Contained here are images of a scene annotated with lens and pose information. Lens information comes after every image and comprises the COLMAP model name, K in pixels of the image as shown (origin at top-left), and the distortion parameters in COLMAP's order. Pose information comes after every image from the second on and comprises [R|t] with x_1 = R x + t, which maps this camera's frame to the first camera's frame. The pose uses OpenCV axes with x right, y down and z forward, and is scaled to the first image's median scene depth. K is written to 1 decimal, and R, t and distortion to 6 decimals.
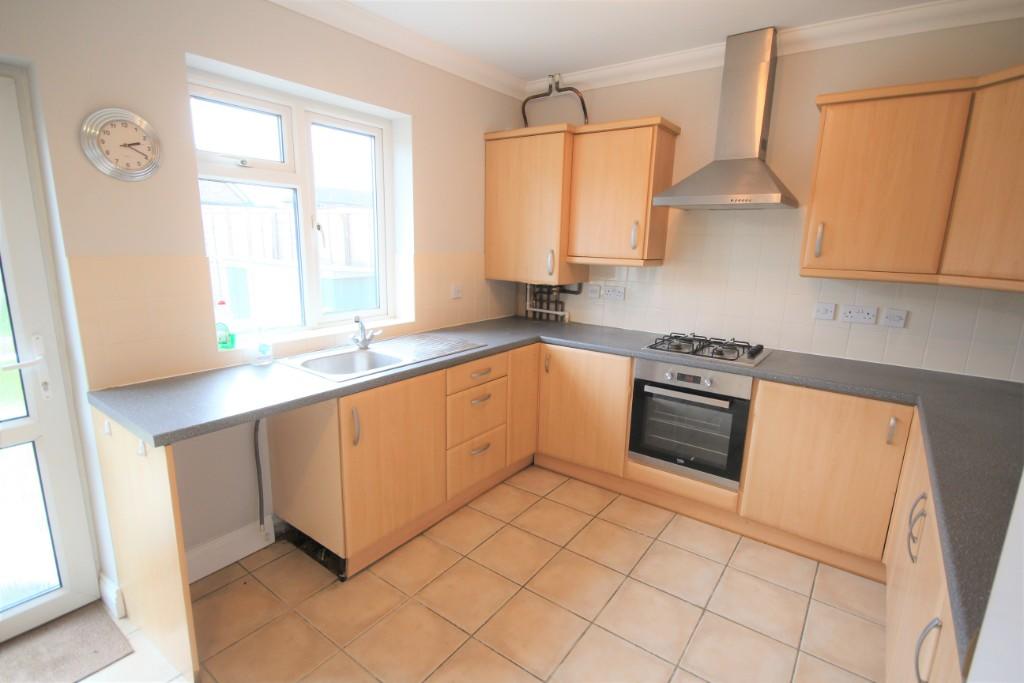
lens RADIAL K [[501.4, 0, 516.7], [0, 501.4, 349.9], [0, 0, 1]] dist [-0.001558, 0.001752]
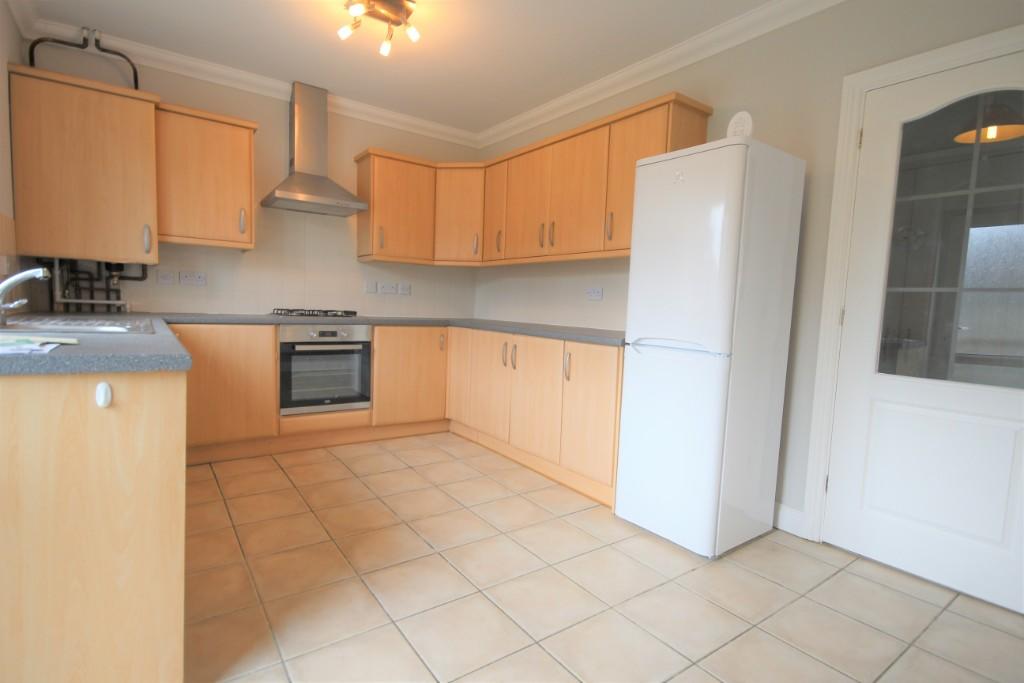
lens RADIAL K [[509.3, 0, 522.4], [0, 509.3, 343.5], [0, 0, 1]] dist [0.009127, -0.004929]
pose [[0.297430, -0.088413, 0.950641, -0.741119], [0.173651, 0.984105, 0.037195, 0.115312], [-0.938819, 0.154017, 0.308056, 0.116633]]
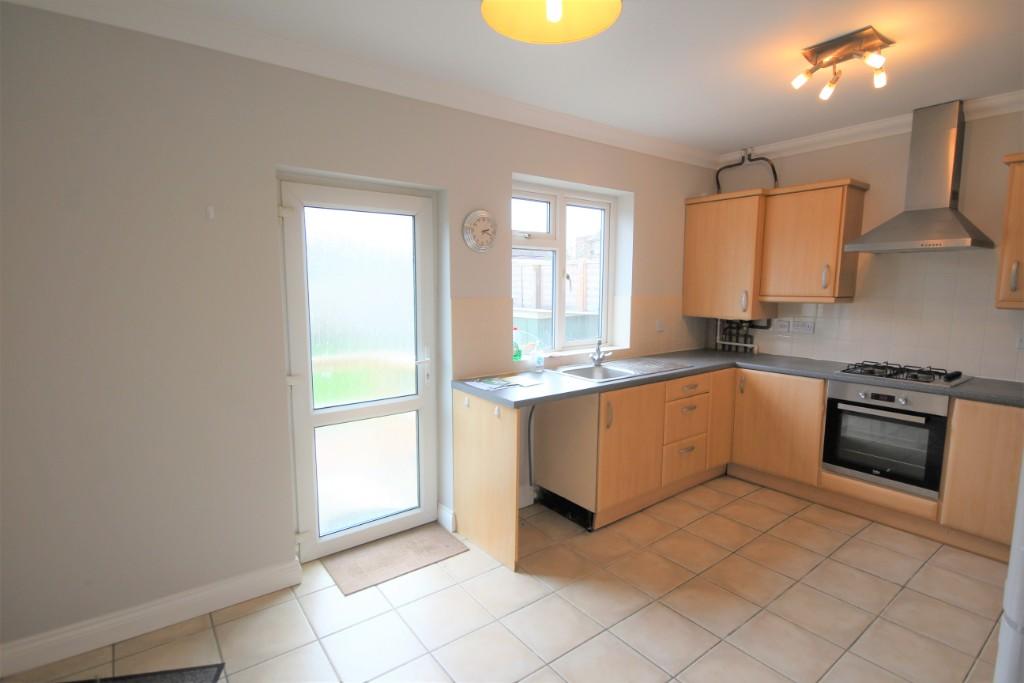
lens RADIAL K [[509.3, 0, 514.3], [0, 509.3, 349.1], [0, 0, 1]] dist [0.009127, -0.004929]
pose [[0.958559, 0.013392, -0.284580, -0.129923], [-0.040272, 0.995234, -0.088815, 0.081286], [0.282034, 0.096595, 0.954529, -0.354984]]
